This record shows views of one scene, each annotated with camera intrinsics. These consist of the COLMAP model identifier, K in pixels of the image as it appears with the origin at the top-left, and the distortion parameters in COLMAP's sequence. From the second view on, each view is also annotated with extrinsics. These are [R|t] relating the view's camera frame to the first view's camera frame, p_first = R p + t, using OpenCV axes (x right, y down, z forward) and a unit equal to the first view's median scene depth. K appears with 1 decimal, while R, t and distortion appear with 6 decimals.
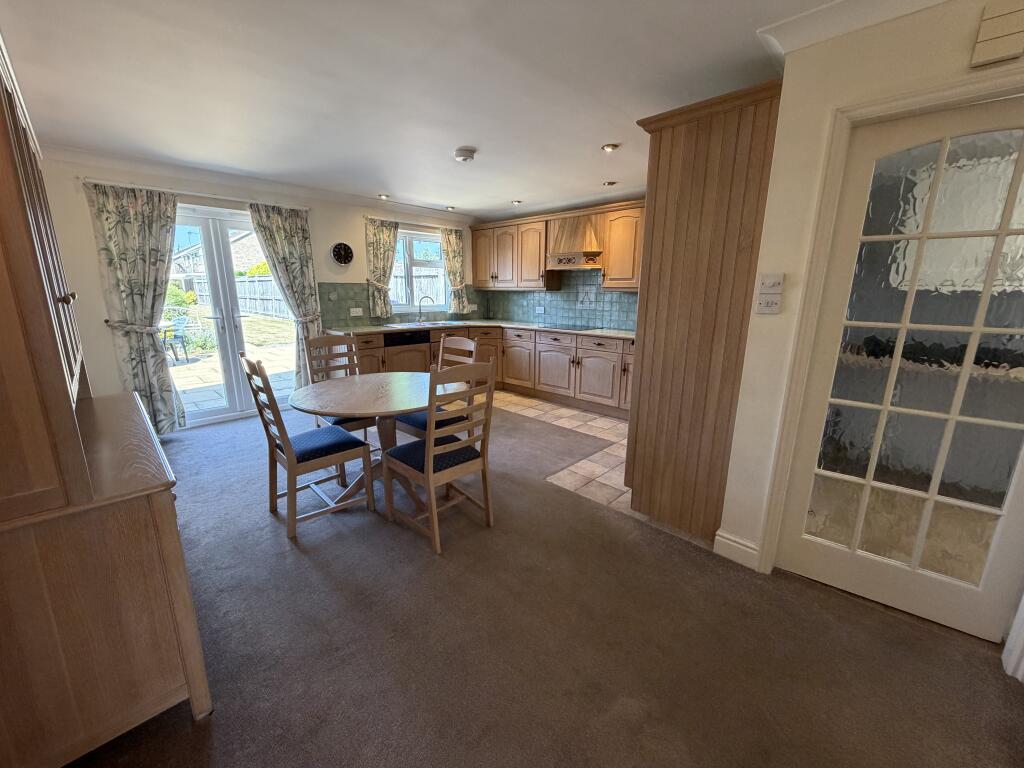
lens RADIAL K [[407.8, 0, 509.2], [0, 407.8, 384.0], [0, 0, 1]] dist [0.001298, -0.000132]
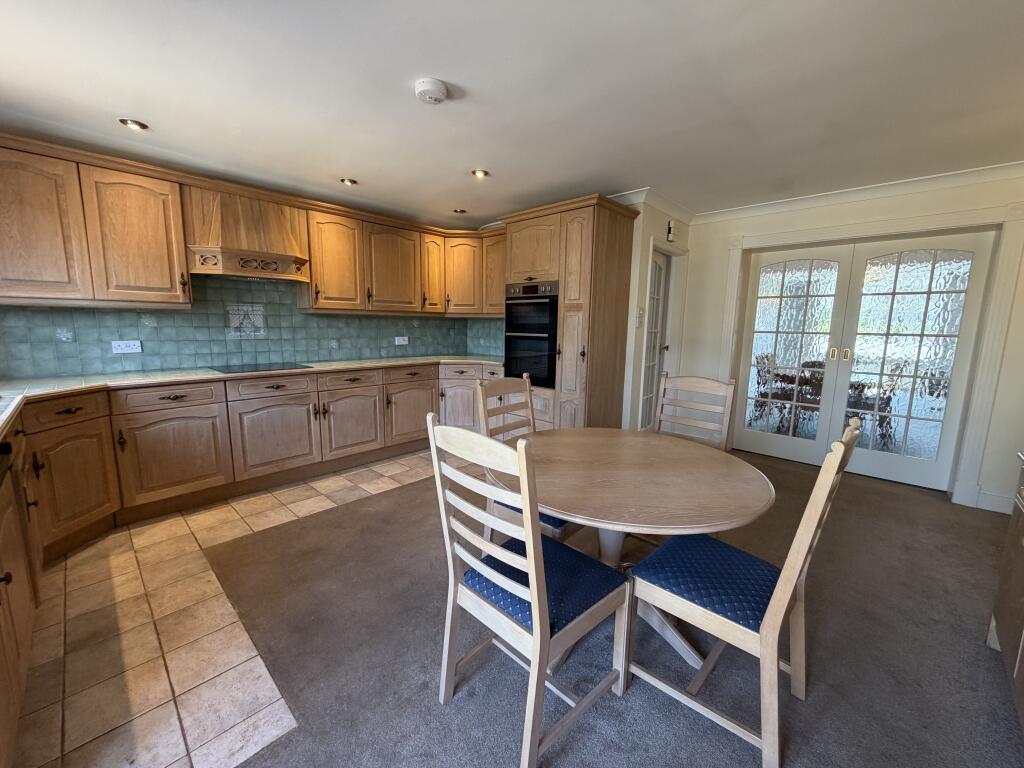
lens RADIAL K [[407.8, 0, 509.3], [0, 407.8, 383.3], [0, 0, 1]] dist [0.001298, -0.000132]
pose [[-0.021193, -0.153442, 0.987930, -0.512154], [0.211948, 0.965003, 0.154428, -0.134672], [-0.977051, 0.212663, 0.012070, 0.630485]]
